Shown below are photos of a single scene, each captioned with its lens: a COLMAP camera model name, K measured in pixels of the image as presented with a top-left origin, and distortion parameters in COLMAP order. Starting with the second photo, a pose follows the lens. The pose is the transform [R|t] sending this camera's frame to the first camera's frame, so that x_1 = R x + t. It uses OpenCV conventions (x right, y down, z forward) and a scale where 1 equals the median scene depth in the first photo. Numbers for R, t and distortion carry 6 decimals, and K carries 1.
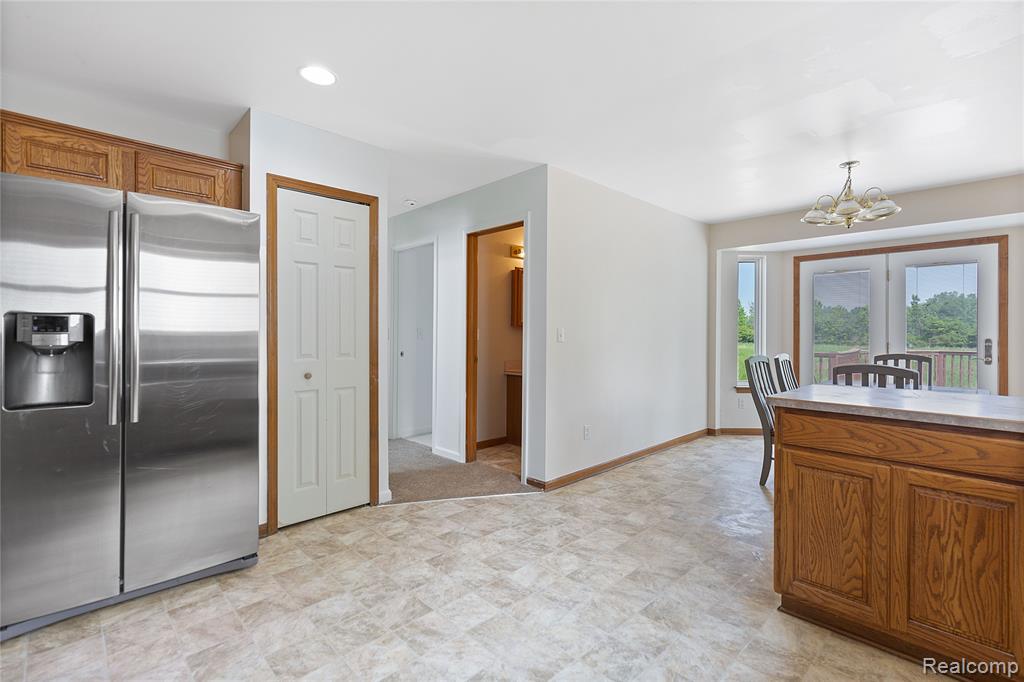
lens RADIAL K [[470.3, 0, 517.8], [0, 470.3, 337.8], [0, 0, 1]] dist [0.009708, 0.001110]
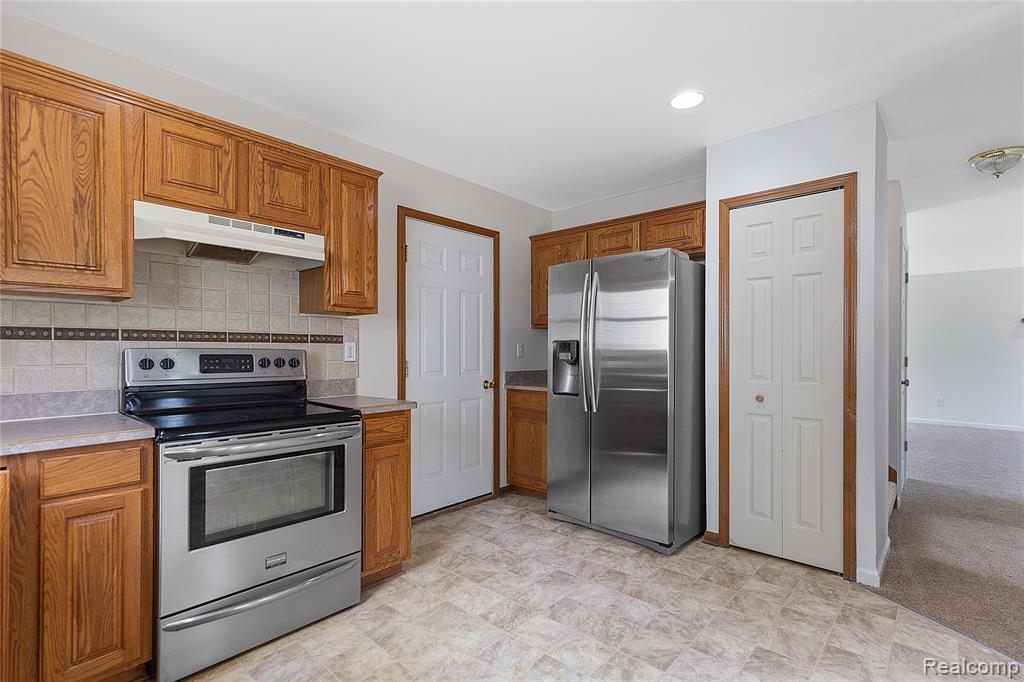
lens RADIAL K [[470.3, 0, 518.9], [0, 470.3, 350.6], [0, 0, 1]] dist [0.009708, 0.001110]
pose [[0.088703, 0.001497, -0.996057, 0.559722], [-0.017352, 0.999849, -0.000043, -0.007544], [0.995907, 0.017288, 0.088715, 0.543090]]
